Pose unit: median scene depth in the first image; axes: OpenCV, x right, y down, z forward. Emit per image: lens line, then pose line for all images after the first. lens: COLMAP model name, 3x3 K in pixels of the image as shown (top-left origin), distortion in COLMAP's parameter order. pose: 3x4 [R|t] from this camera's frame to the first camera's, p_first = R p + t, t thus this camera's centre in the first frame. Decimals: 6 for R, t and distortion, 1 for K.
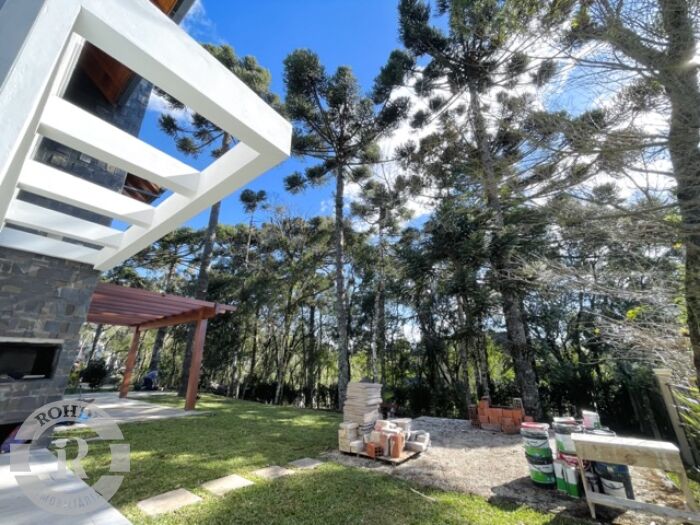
lens RADIAL K [[282.0, 0, 350.1], [0, 282.0, 261.3], [0, 0, 1]] dist [-0.002742, -0.001324]
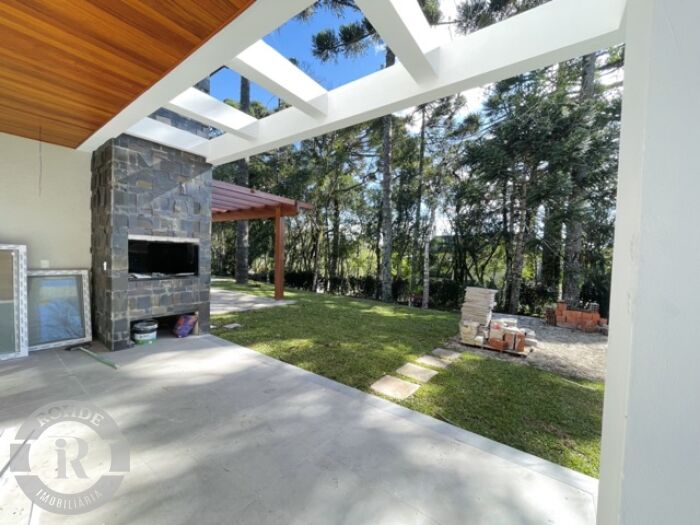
lens RADIAL K [[282.0, 0, 346.4], [0, 282.0, 263.5], [0, 0, 1]] dist [-0.002742, -0.001324]
pose [[0.999093, 0.040428, 0.013394, -0.552197], [-0.042511, 0.927673, 0.370967, -0.028907], [0.002572, -0.371200, 0.928550, 0.062239]]
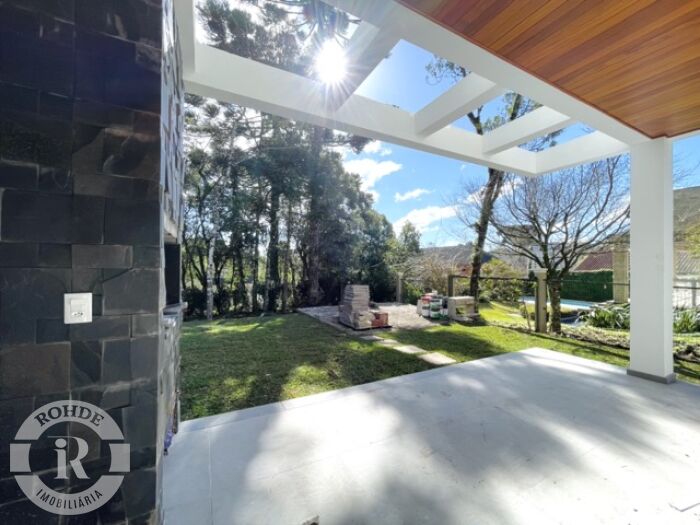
lens RADIAL K [[282.0, 0, 331.9], [0, 282.0, 265.6], [0, 0, 1]] dist [-0.002742, -0.001324]
pose [[0.443598, 0.019010, 0.896024, -1.479576], [-0.311224, 0.940825, 0.134119, 0.212251], [-0.840452, -0.338359, 0.423264, 0.632363]]
